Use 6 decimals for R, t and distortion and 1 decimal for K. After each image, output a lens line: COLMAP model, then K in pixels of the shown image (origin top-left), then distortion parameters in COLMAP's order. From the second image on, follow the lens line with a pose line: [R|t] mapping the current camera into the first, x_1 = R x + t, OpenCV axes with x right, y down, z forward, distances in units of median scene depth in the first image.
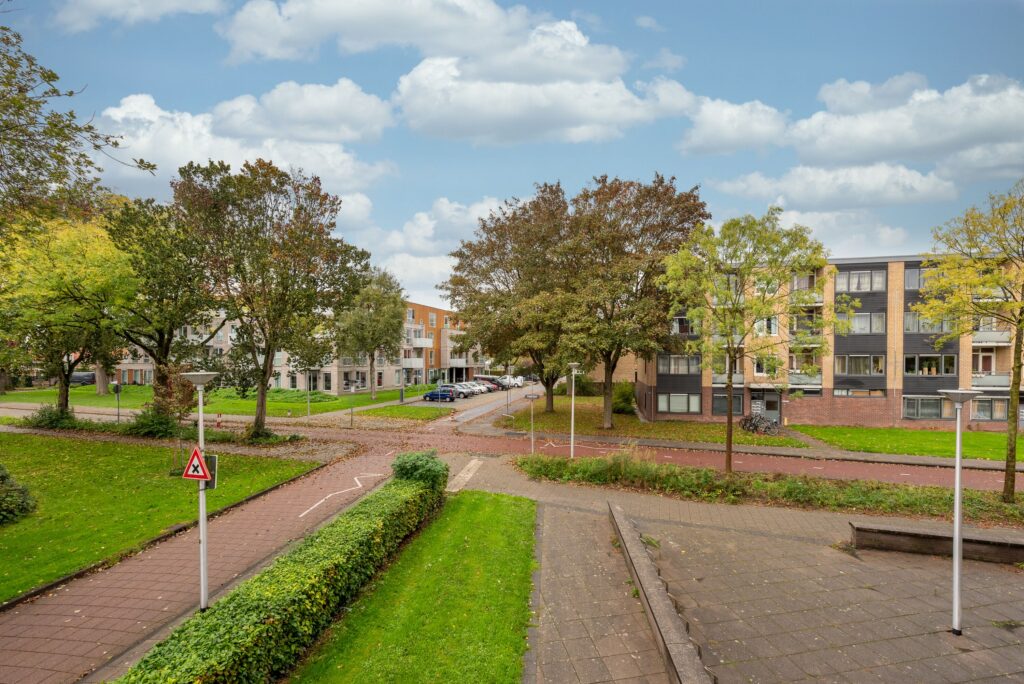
lens RADIAL K [[423.4, 0, 530.8], [0, 423.4, 367.6], [0, 0, 1]] dist [0.002281, -0.000122]
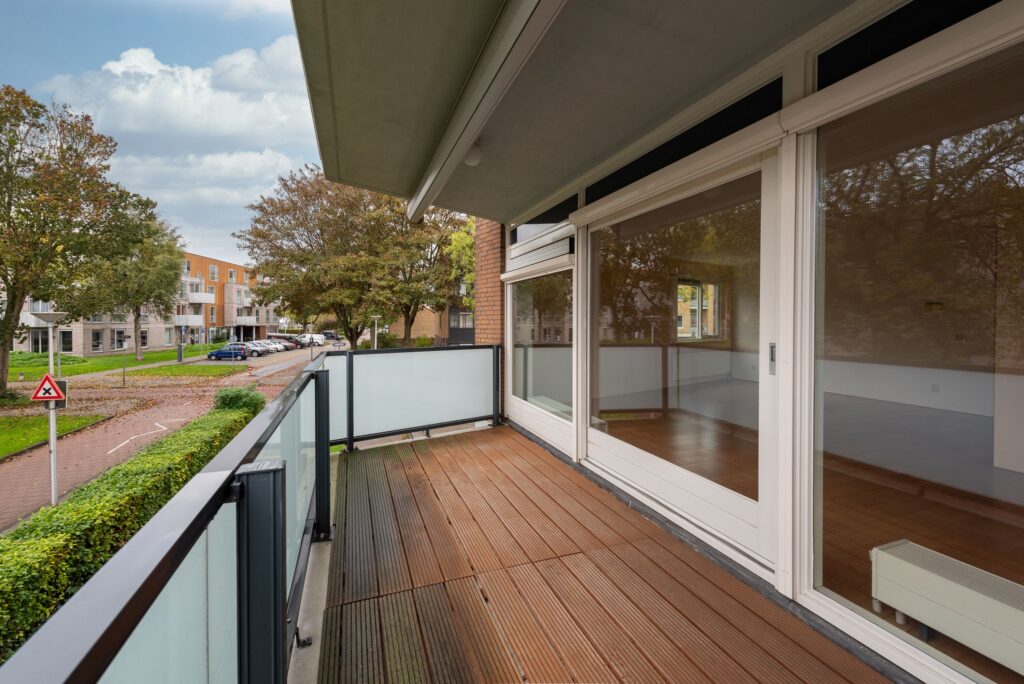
lens RADIAL K [[411.9, 0, 512.4], [0, 411.9, 328.0], [0, 0, 1]] dist [-0.001229, -0.000452]
pose [[0.914642, -0.003532, 0.404249, -0.011312], [0.003388, 0.999994, 0.001072, 0.014591], [-0.404250, 0.000389, 0.914649, -0.147410]]
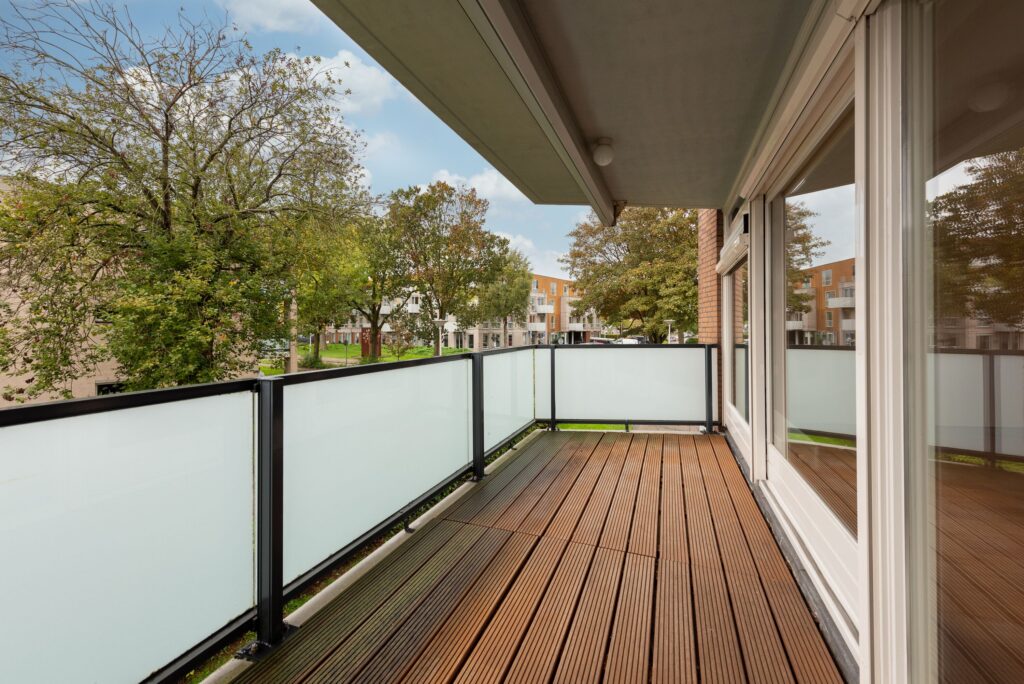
lens RADIAL K [[408.5, 0, 523.4], [0, 408.5, 329.8], [0, 0, 1]] dist [0.001146, -0.000022]
pose [[0.955594, -0.002654, -0.294676, 0.029730], [-0.000316, 0.999950, -0.010029, 0.017819], [0.294688, 0.009677, 0.955545, -0.156379]]
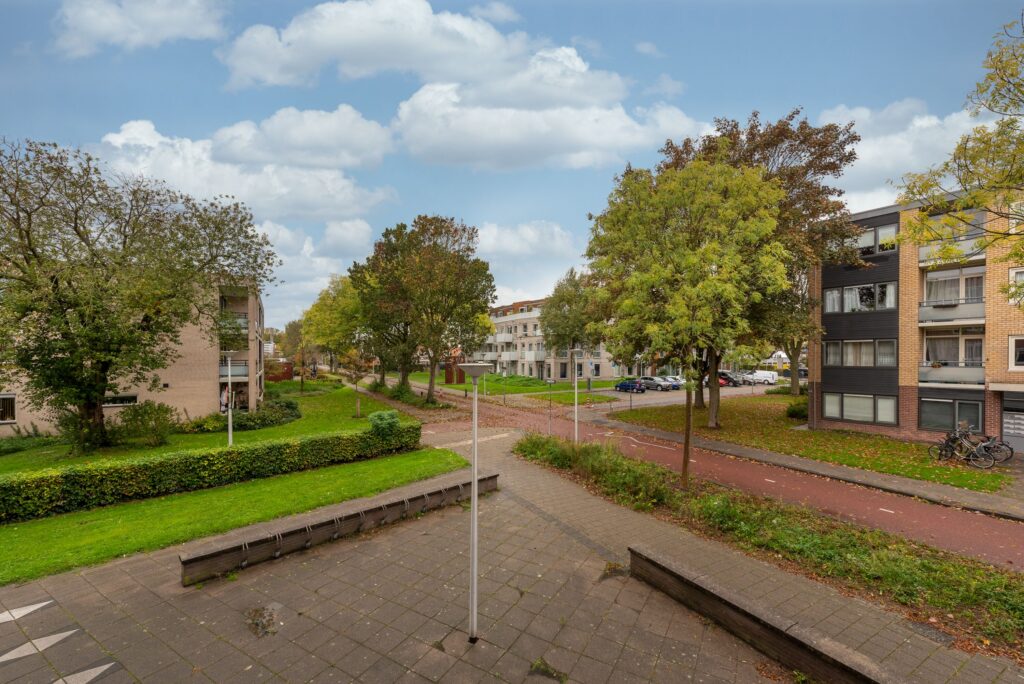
lens RADIAL K [[414.1, 0, 513.9], [0, 414.1, 359.4], [0, 0, 1]] dist [0.001359, 0.000043]
pose [[0.746145, 0.002843, -0.665777, 0.381153], [-0.008238, 0.999954, -0.004963, 0.011101], [0.665733, 0.009188, 0.746134, 0.095839]]
